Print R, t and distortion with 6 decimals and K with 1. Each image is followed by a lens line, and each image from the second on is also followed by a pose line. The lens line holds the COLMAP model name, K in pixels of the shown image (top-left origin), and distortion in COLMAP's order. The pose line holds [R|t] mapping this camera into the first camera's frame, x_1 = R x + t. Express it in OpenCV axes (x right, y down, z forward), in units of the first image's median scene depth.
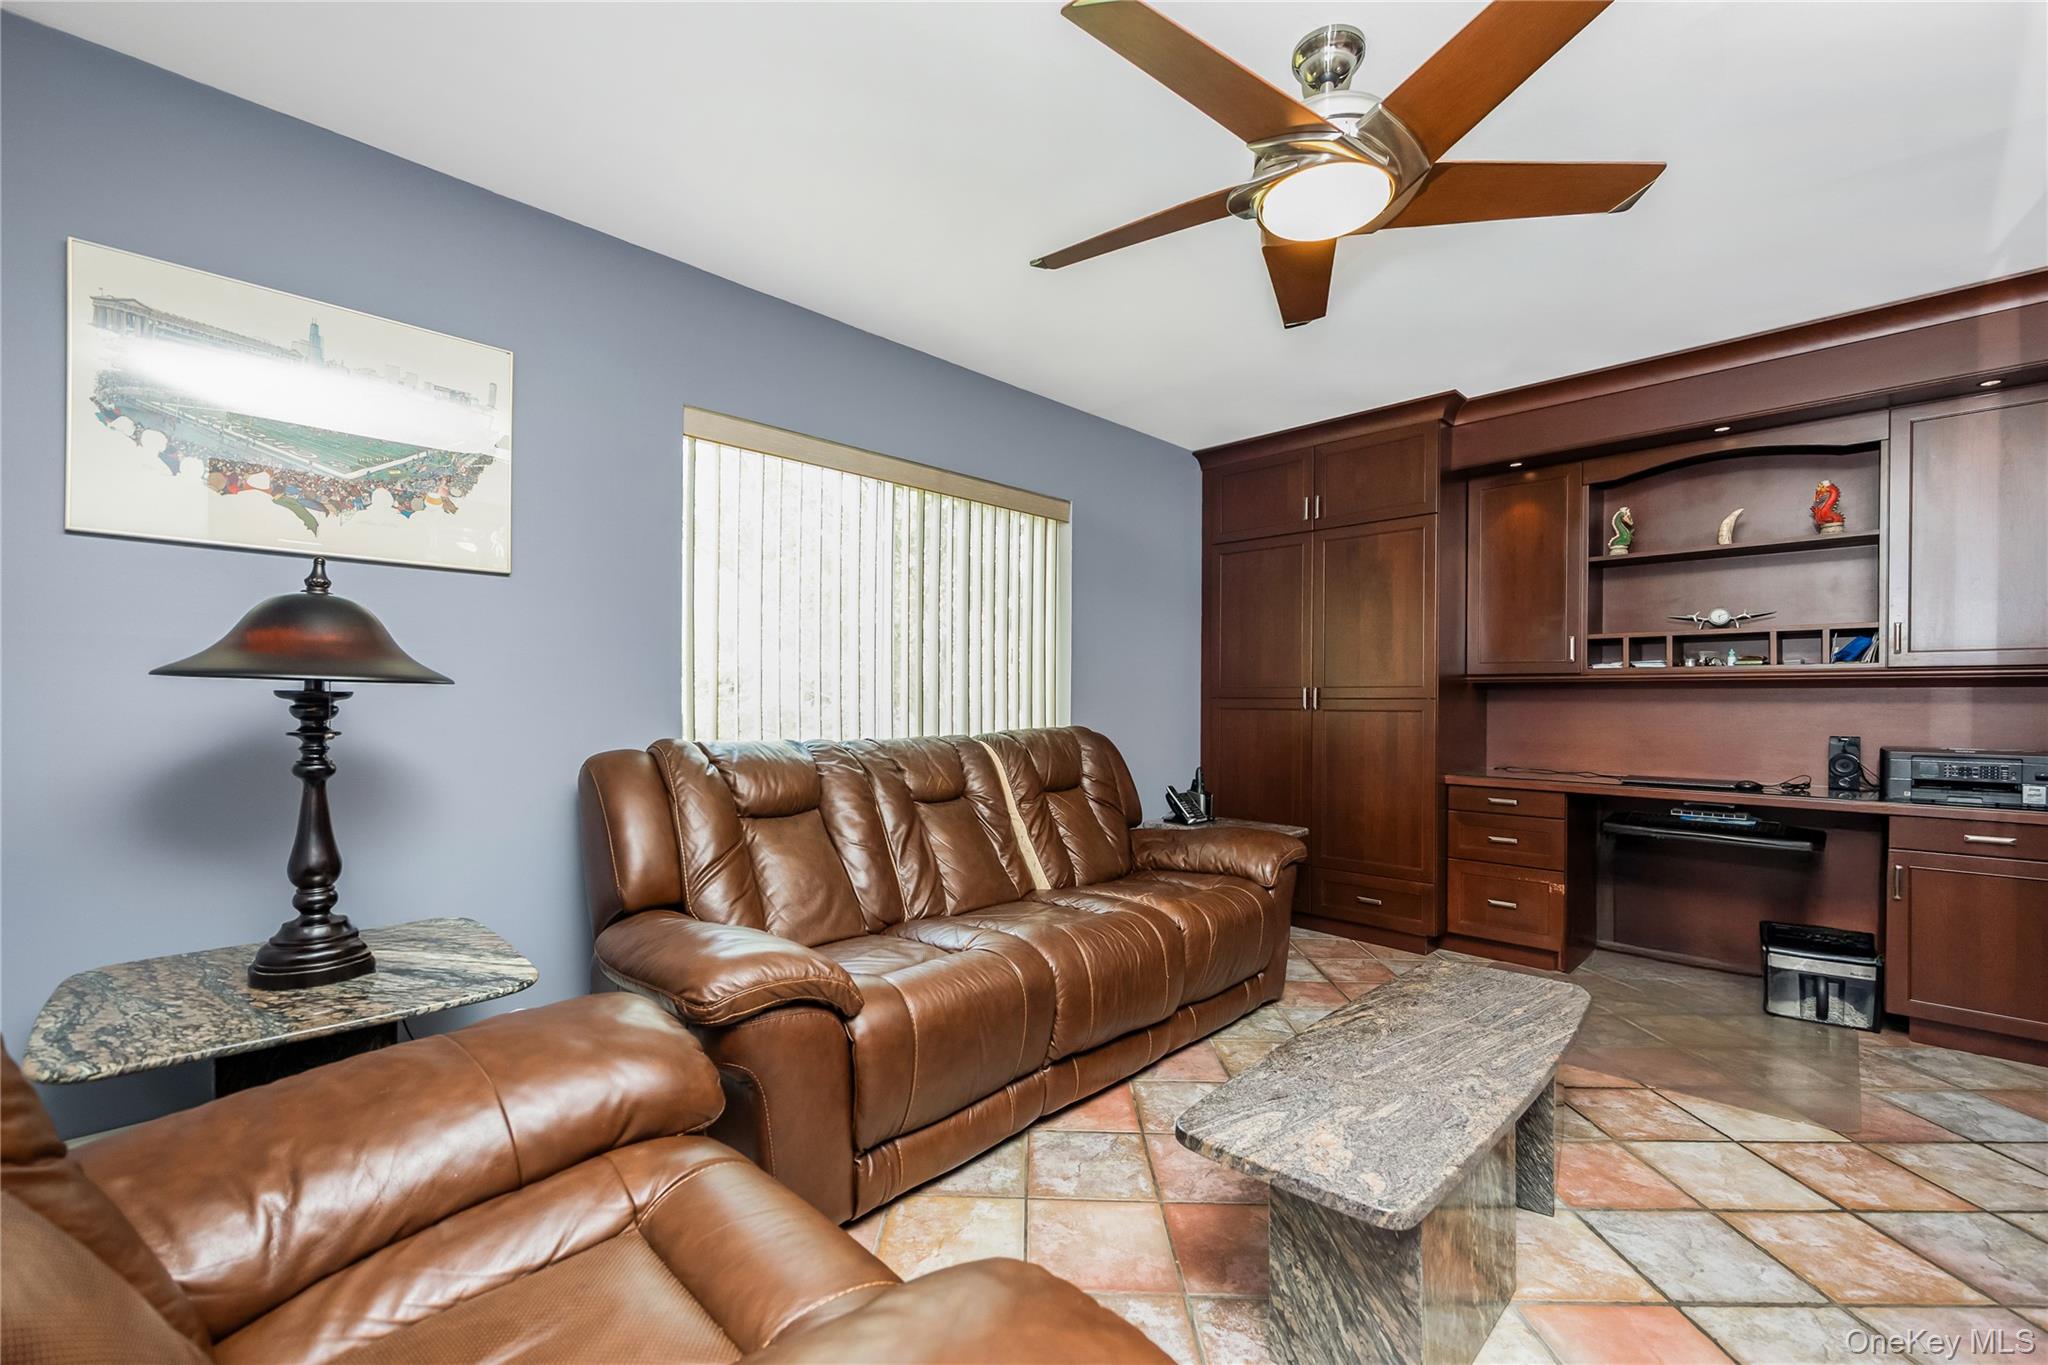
lens RADIAL K [[845.8, 0, 1019.3], [0, 845.8, 696.4], [0, 0, 1]] dist [0.010033, 0.000030]
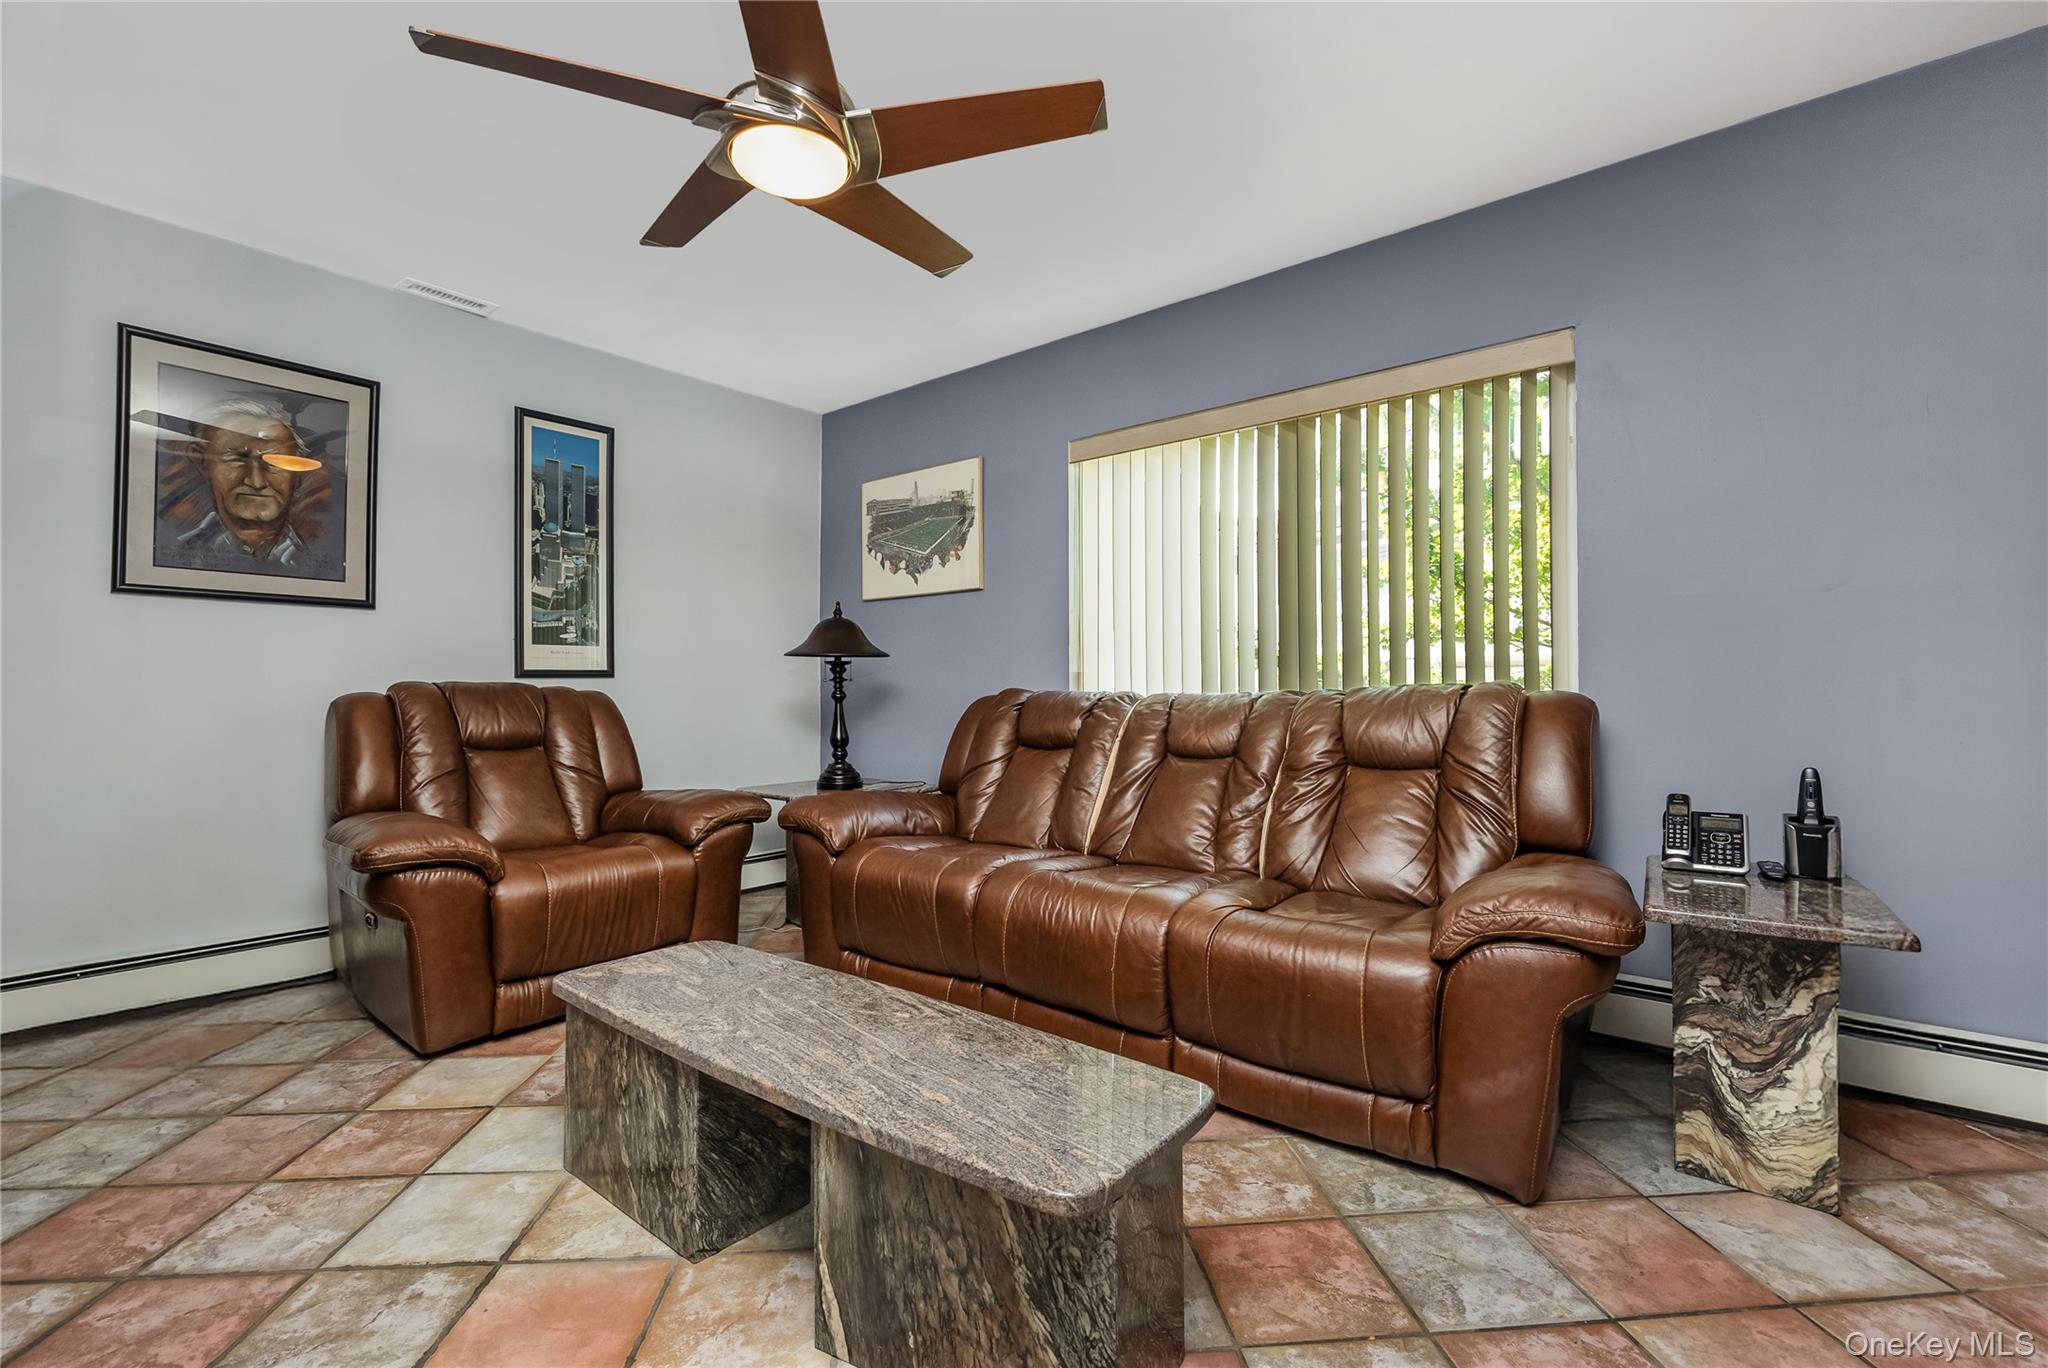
lens RADIAL K [[878.7, 0, 1030.4], [0, 878.7, 691.0], [0, 0, 1]] dist [-0.002225, -0.000244]
pose [[0.122130, -0.006379, -0.992494, 1.355127], [0.005979, 0.999966, -0.005691, 0.079186], [0.992496, -0.005239, 0.122164, 1.075809]]
